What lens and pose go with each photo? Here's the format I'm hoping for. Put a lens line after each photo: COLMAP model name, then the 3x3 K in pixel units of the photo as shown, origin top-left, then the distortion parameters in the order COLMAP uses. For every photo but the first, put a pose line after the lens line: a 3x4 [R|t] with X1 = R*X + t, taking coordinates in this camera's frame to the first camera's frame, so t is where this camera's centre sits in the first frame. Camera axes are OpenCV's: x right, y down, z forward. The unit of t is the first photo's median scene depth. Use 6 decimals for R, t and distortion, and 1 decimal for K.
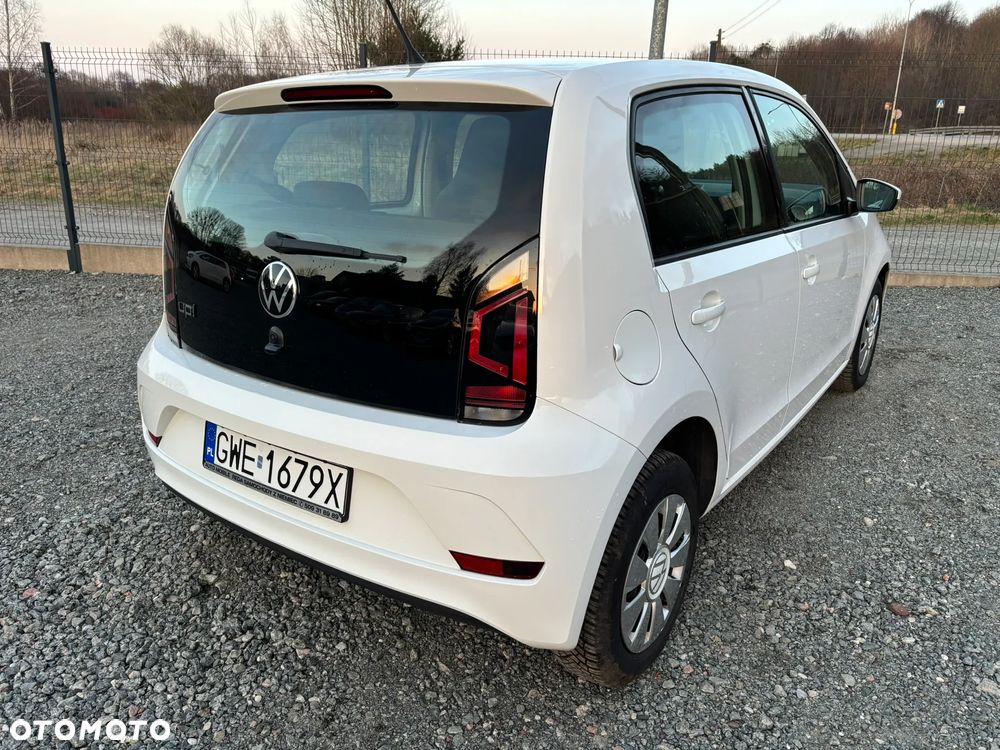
lens RADIAL K [[753.1, 0, 496.0], [0, 753.1, 381.4], [0, 0, 1]] dist [0.063068, -0.070979]
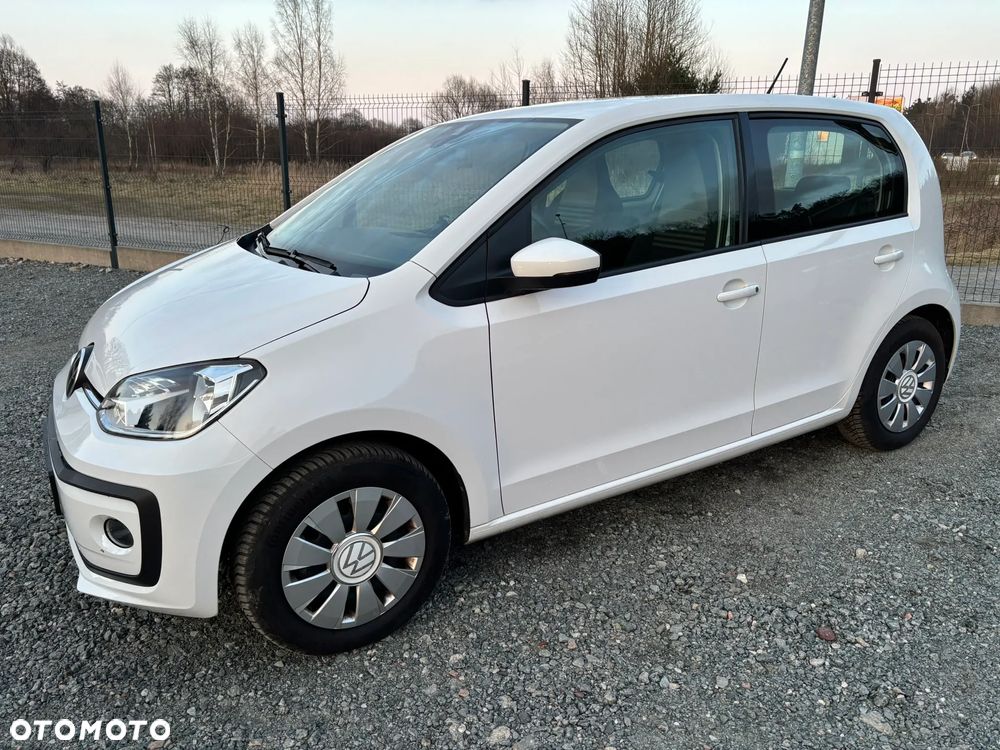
lens RADIAL K [[753.1, 0, 499.2], [0, 753.1, 380.4], [0, 0, 1]] dist [0.063068, -0.070979]
pose [[0.947909, 0.074316, -0.309752, 0.406964], [-0.088131, 0.995632, -0.030825, 0.047809], [0.306108, 0.056518, 0.950318, -0.048447]]
